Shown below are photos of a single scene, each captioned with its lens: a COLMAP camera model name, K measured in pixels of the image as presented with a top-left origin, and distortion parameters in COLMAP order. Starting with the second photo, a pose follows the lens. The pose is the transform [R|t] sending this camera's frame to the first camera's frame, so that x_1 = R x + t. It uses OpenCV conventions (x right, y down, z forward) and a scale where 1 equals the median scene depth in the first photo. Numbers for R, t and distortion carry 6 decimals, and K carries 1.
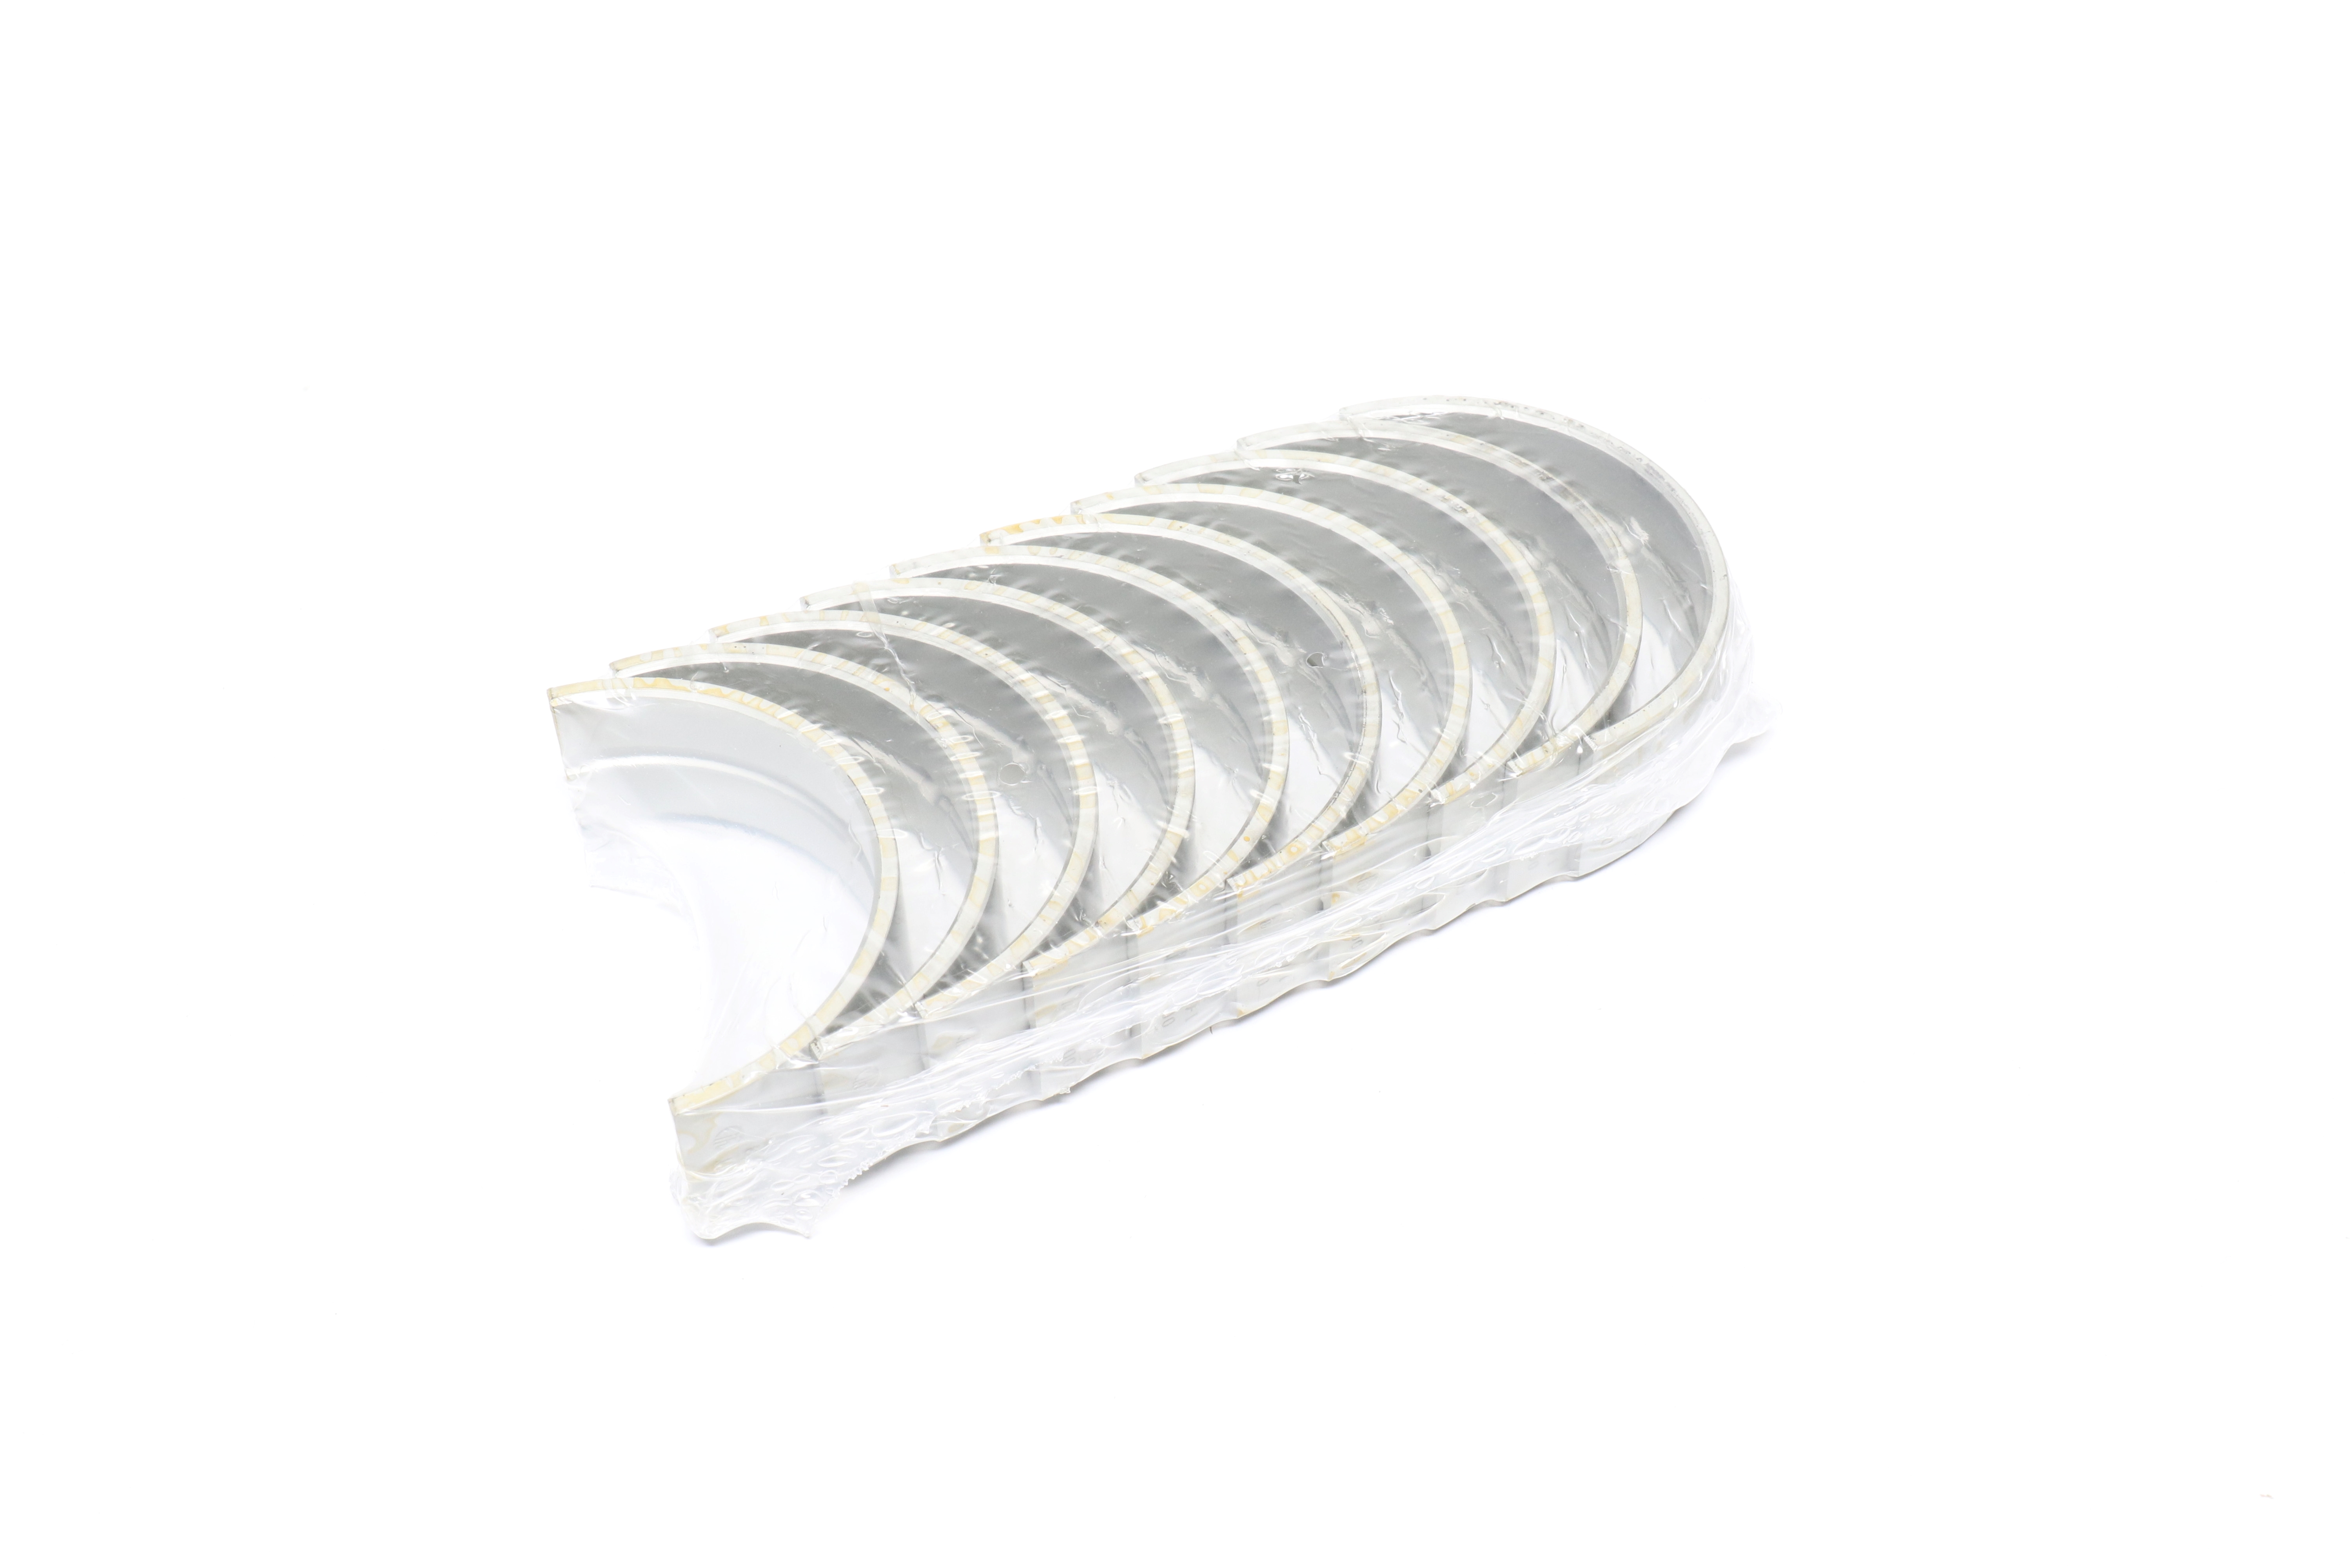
lens RADIAL K [[3344.6, 0, 1176.0], [0, 3344.6, 784.0], [0, 0, 1]] dist [0.006722, 0.009796]
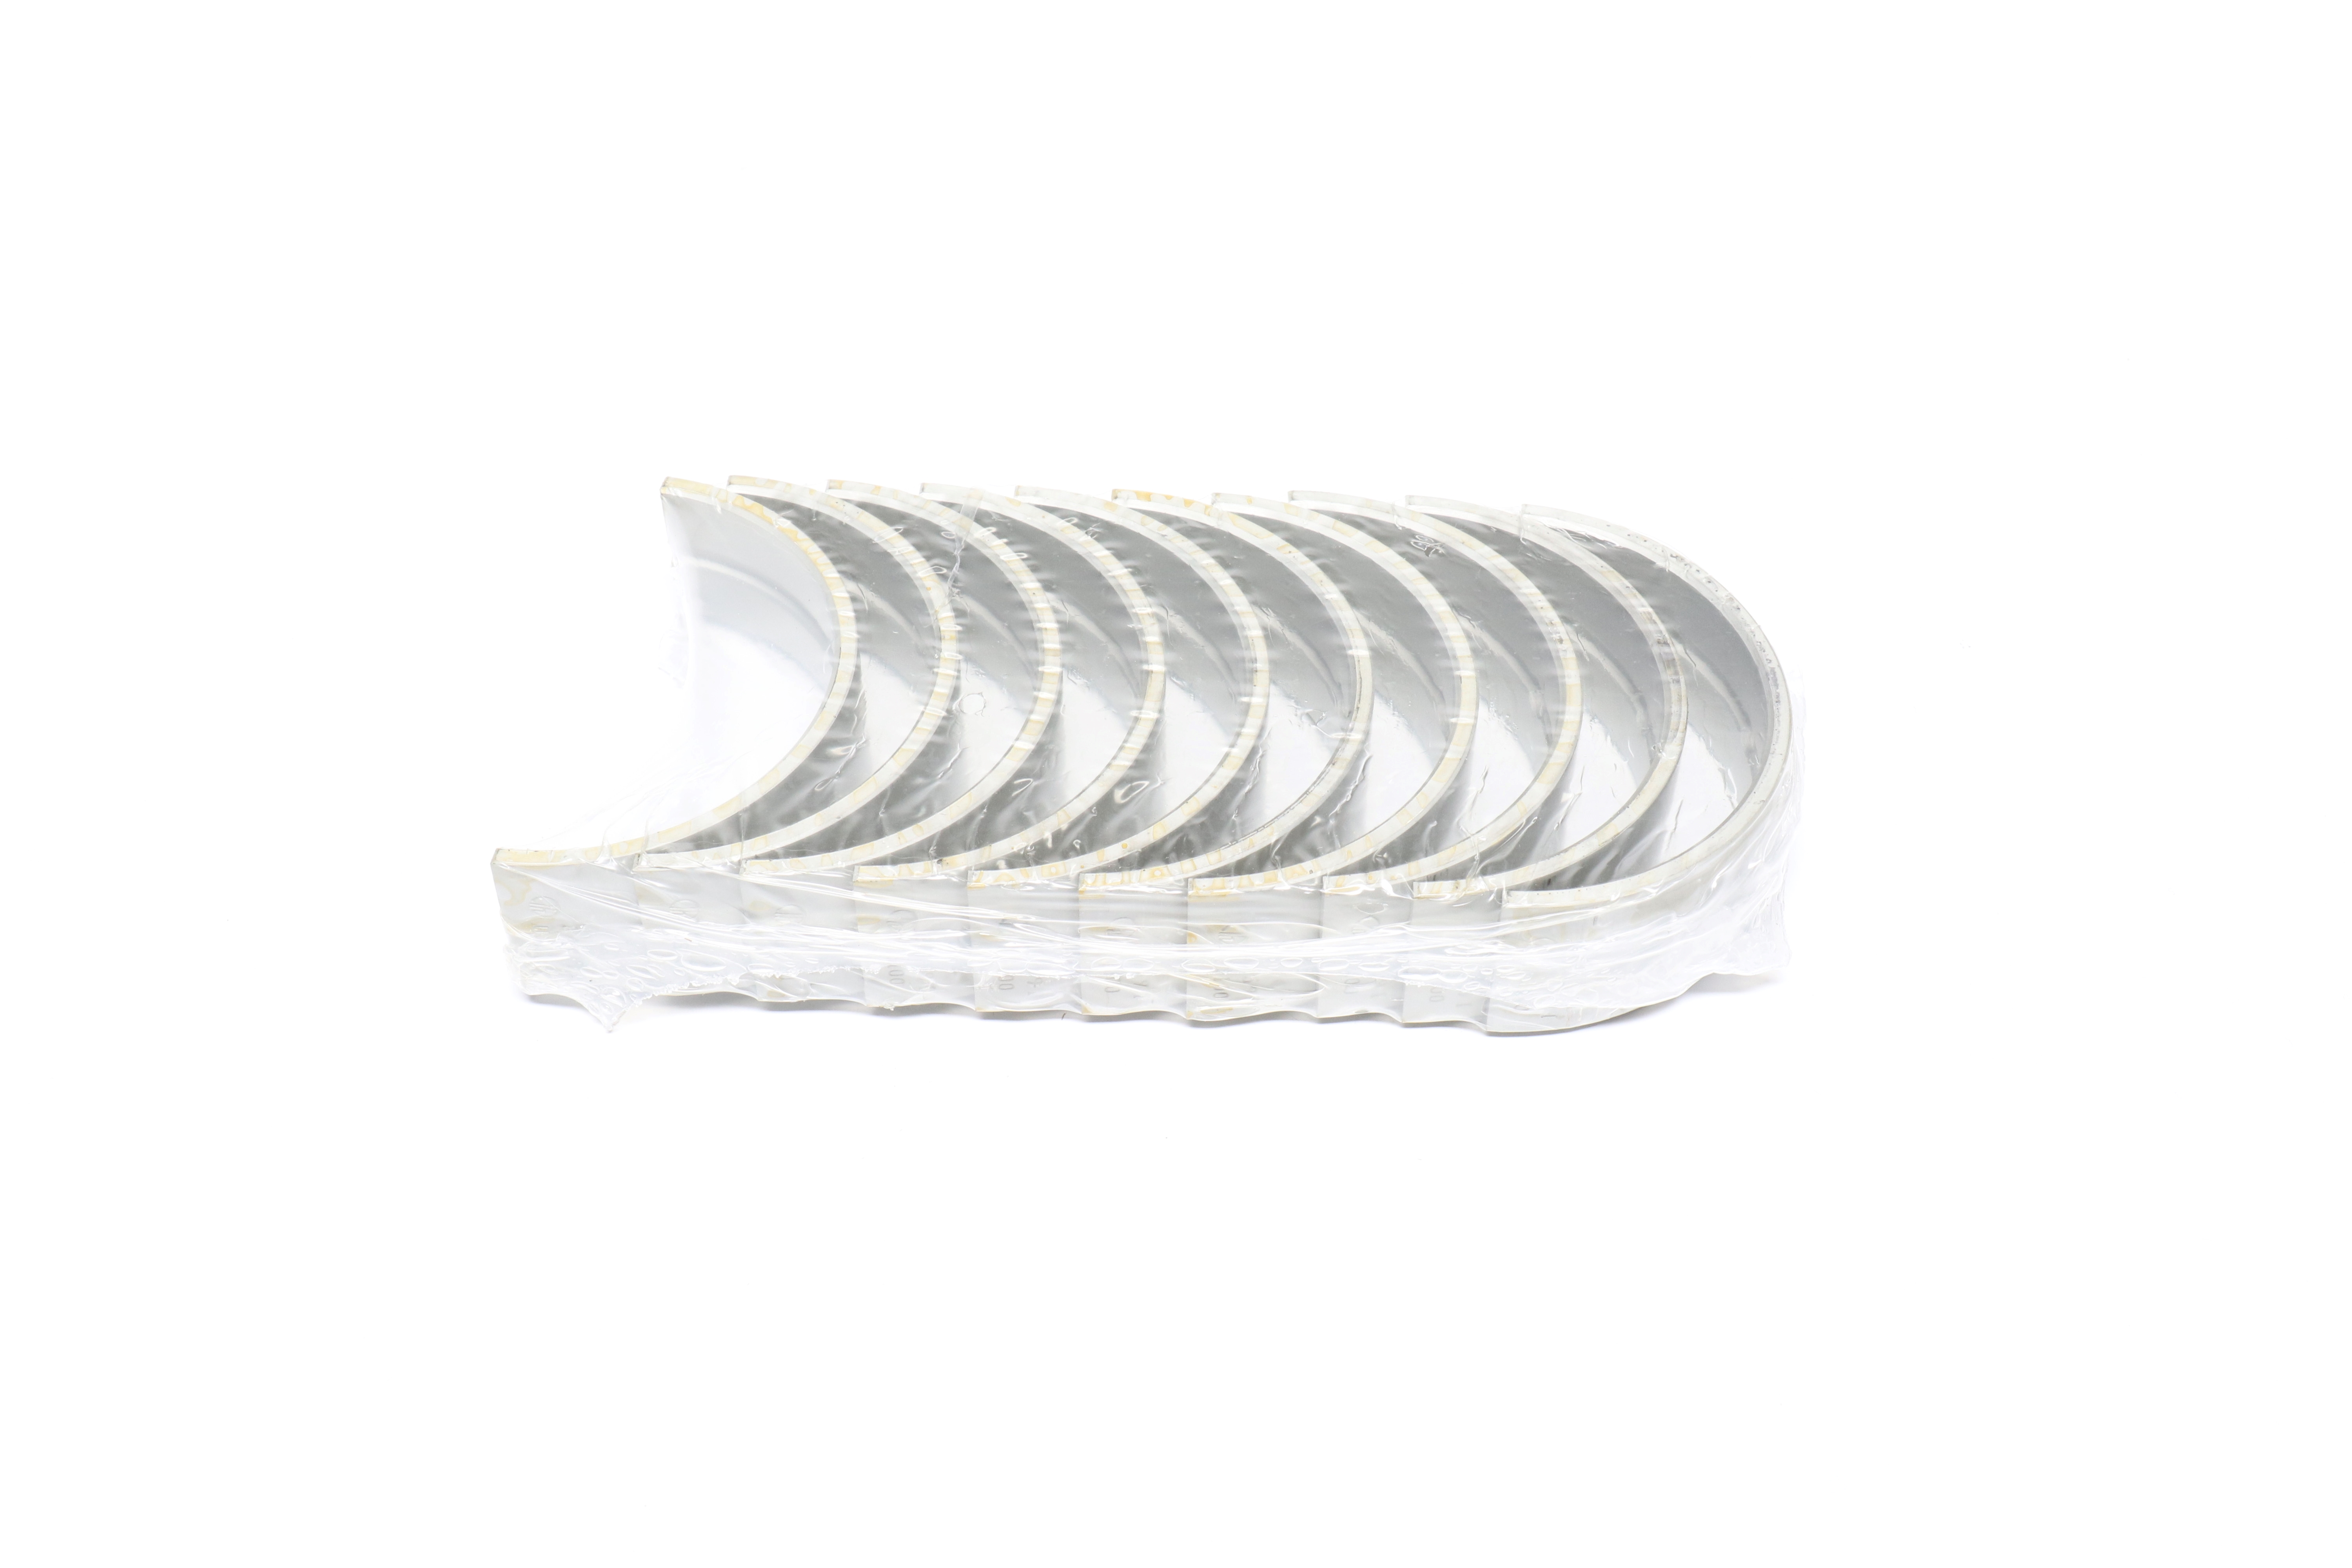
lens RADIAL K [[3344.6, 0, 1176.0], [0, 3344.6, 784.0], [0, 0, 1]] dist [0.006722, 0.009796]
pose [[0.850247, 0.372518, -0.371902, 0.378842], [-0.373559, 0.924786, 0.072282, -0.074488], [0.370856, 0.077470, 0.925454, 0.077503]]
